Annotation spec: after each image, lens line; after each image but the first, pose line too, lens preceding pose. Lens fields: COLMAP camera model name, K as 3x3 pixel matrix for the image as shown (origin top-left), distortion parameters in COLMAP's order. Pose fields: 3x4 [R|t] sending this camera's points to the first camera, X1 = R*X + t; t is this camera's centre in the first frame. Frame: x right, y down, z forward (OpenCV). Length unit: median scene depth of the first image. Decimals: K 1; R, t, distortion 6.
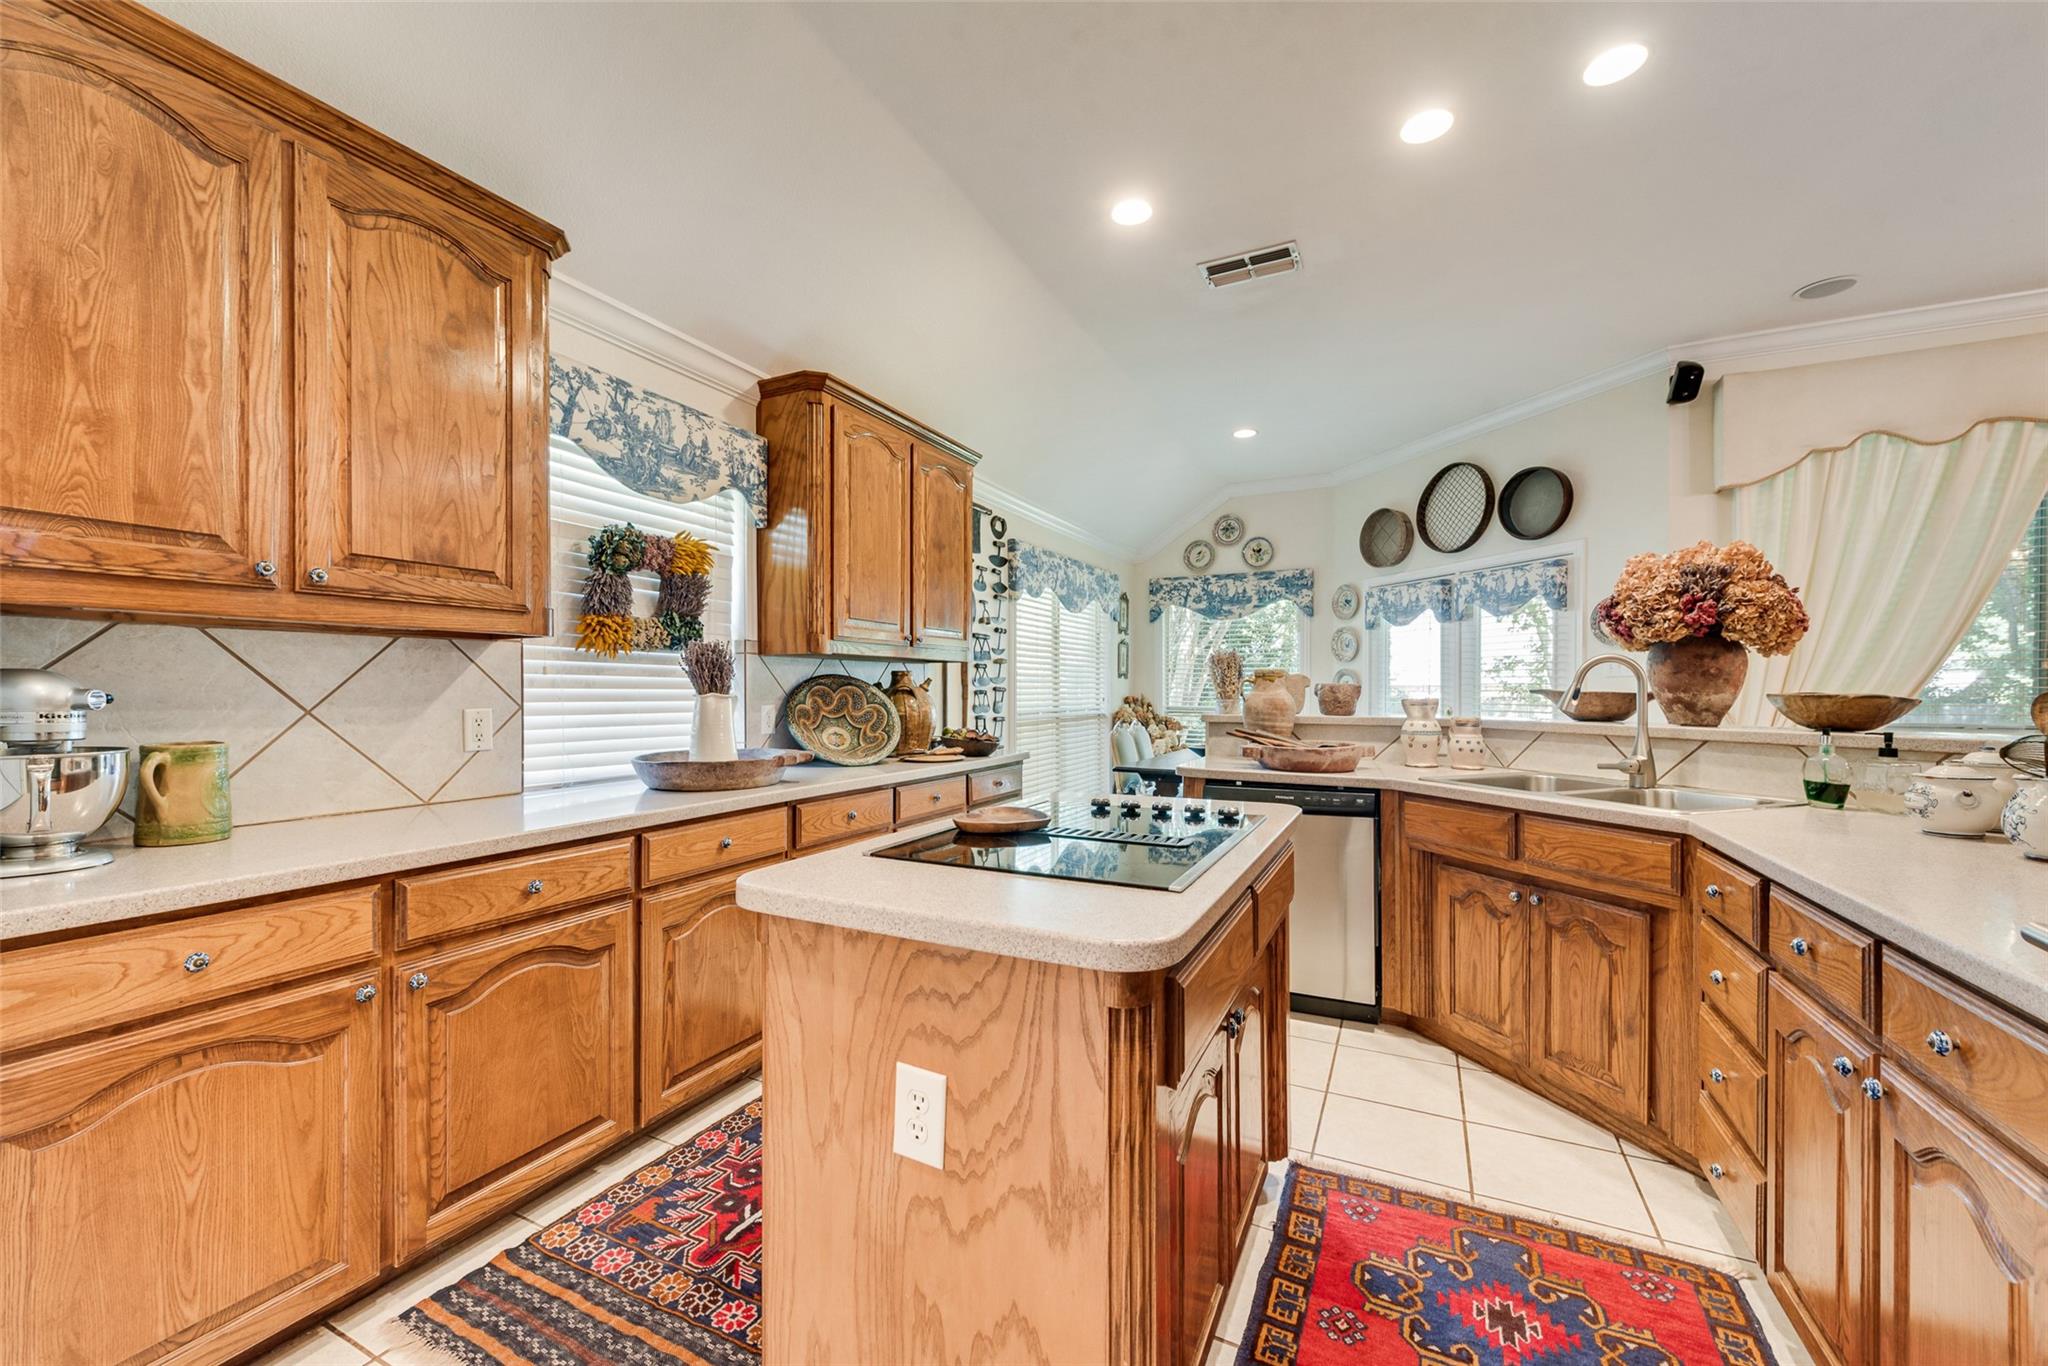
lens RADIAL K [[810.3, 0, 1024.1], [0, 810.3, 688.3], [0, 0, 1]] dist [0.002521, 0.000102]
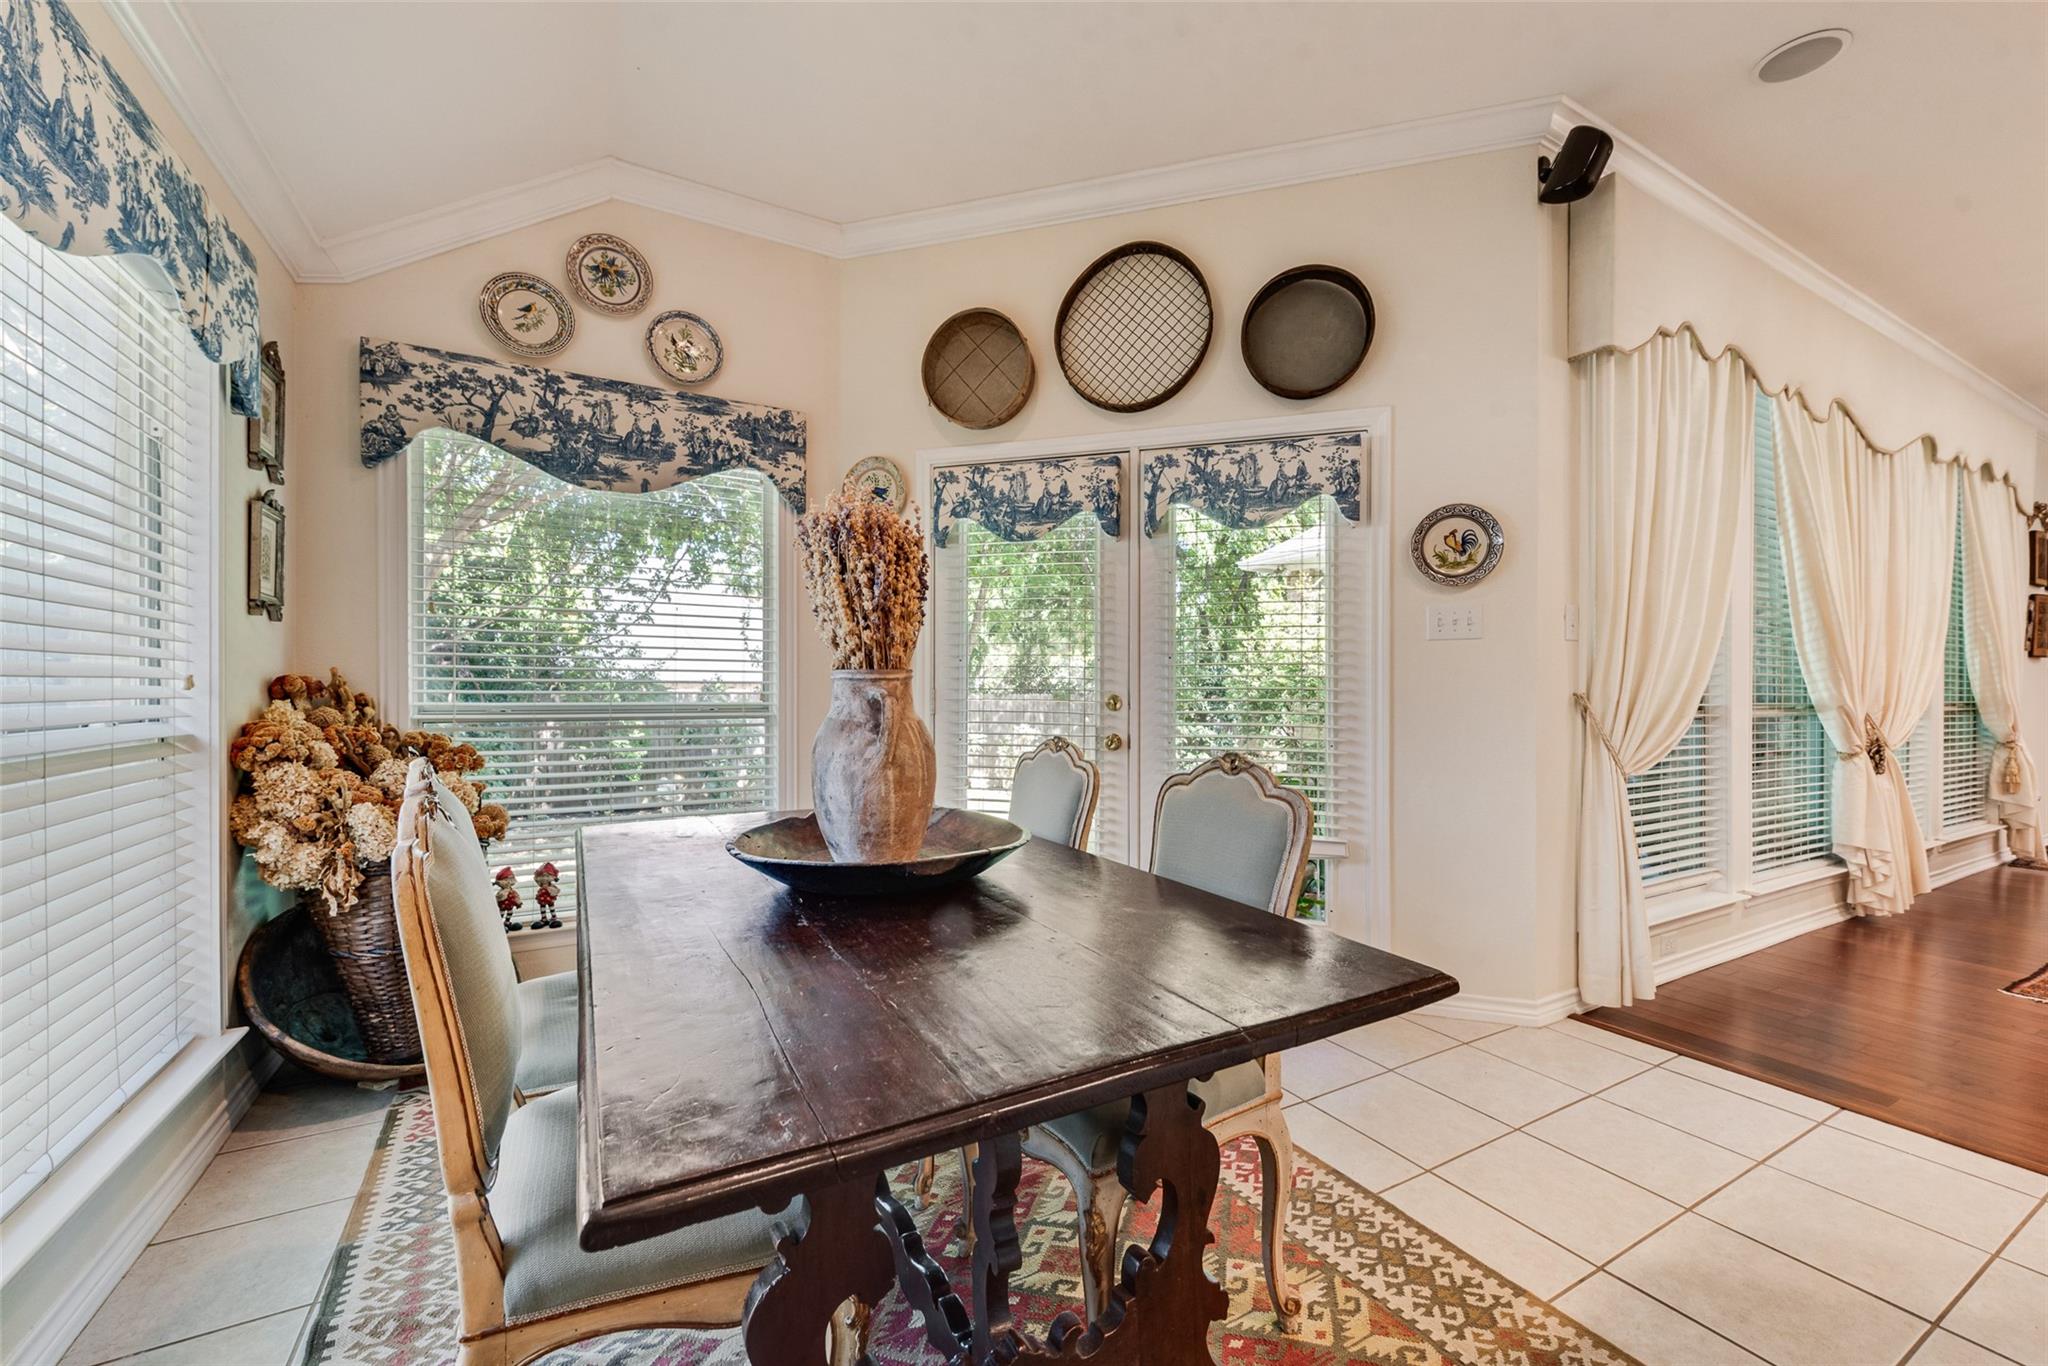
lens RADIAL K [[810.3, 0, 1023.7], [0, 810.3, 692.4], [0, 0, 1]] dist [0.002521, 0.000102]
pose [[0.569044, -0.003508, 0.822300, 0.032530], [-0.000152, 0.999990, 0.004371, 0.015299], [-0.822307, -0.002612, 0.569038, 0.599982]]
